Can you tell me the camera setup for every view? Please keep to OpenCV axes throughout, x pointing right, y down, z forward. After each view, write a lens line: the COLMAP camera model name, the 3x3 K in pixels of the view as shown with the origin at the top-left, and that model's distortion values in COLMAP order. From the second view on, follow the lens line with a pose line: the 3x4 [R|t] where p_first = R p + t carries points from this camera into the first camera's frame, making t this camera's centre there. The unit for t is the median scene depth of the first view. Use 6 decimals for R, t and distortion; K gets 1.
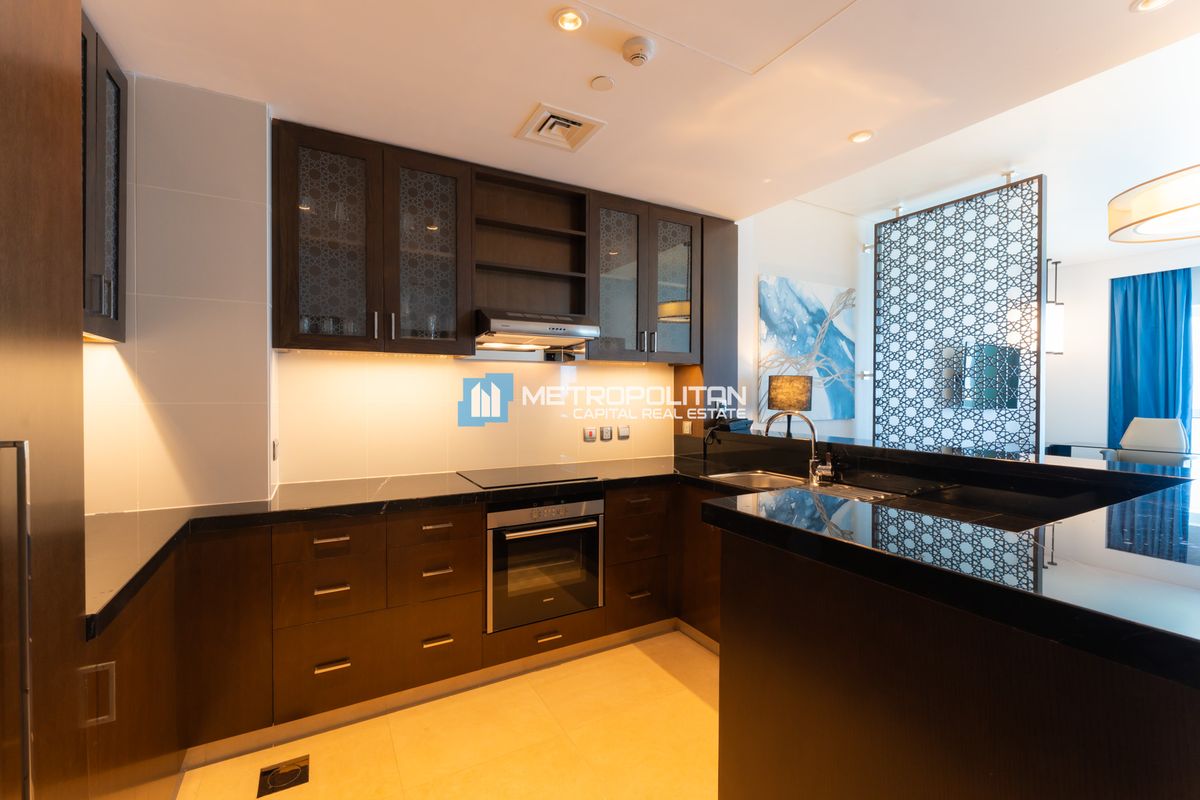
lens RADIAL K [[492.4, 0, 600.0], [0, 492.4, 400.0], [0, 0, 1]] dist [0.000087, 0.000098]
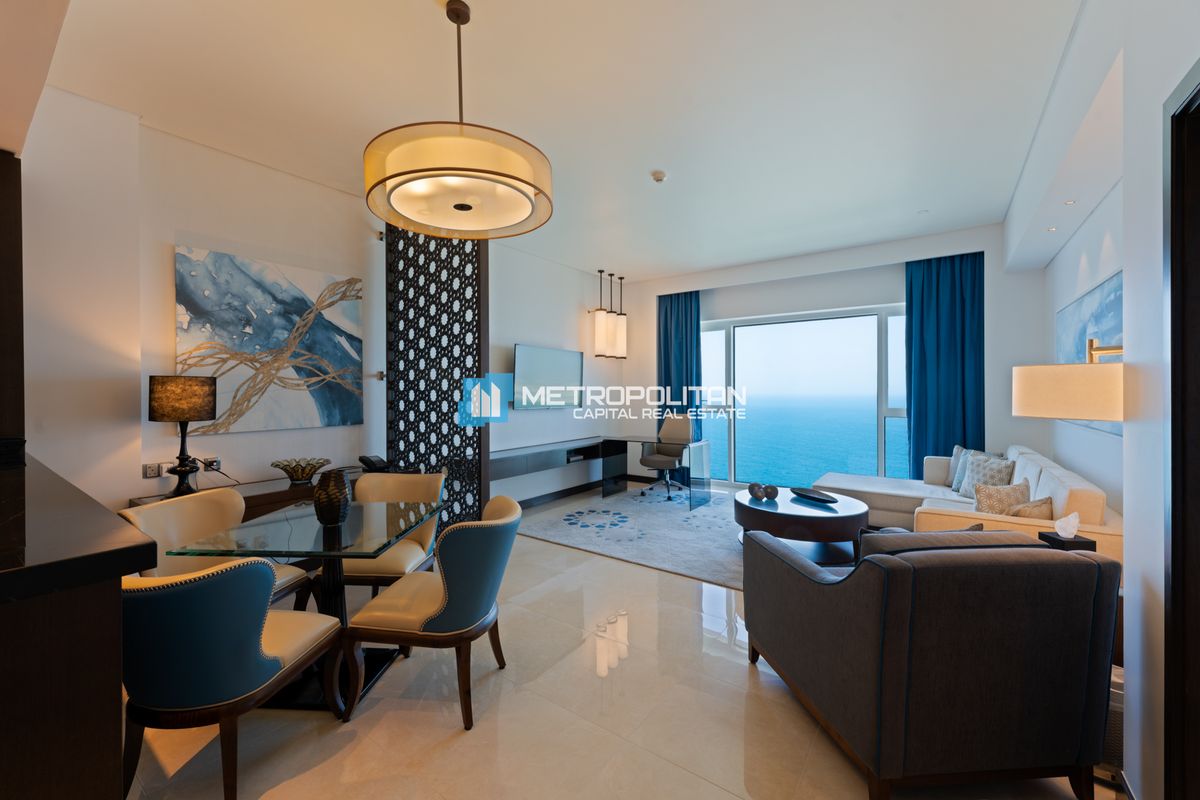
lens RADIAL K [[477.0, 0, 608.8], [0, 477.0, 392.9], [0, 0, 1]] dist [-0.000449, -0.000246]
pose [[0.901301, -0.006185, 0.433149, 0.587029], [0.009867, 0.999932, -0.006252, -0.009864], [-0.433080, 0.009909, 0.901301, 0.028217]]
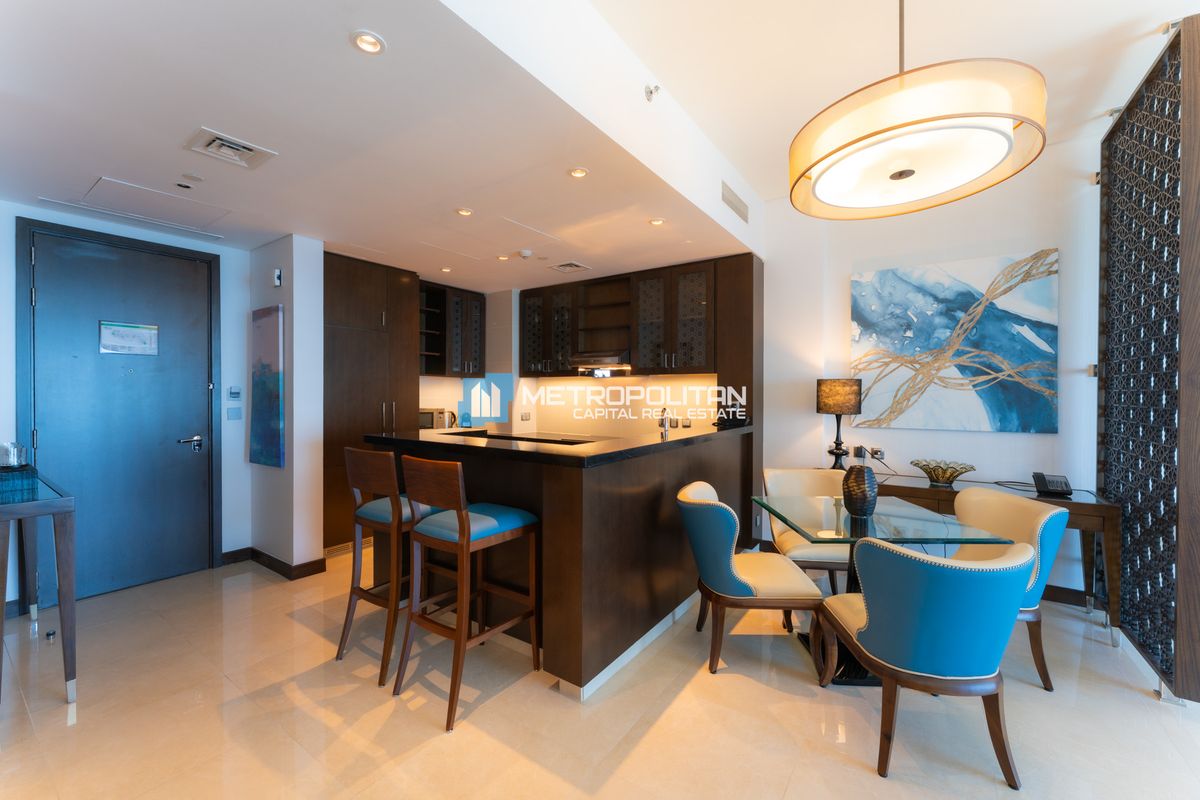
lens RADIAL K [[479.5, 0, 559.8], [0, 479.5, 395.1], [0, 0, 1]] dist [-0.001668, 0.000062]
pose [[0.402865, 0.005813, -0.915241, 0.919728], [-0.015241, 0.999884, -0.000358, -0.006687], [0.915132, 0.014093, 0.402907, 0.088911]]
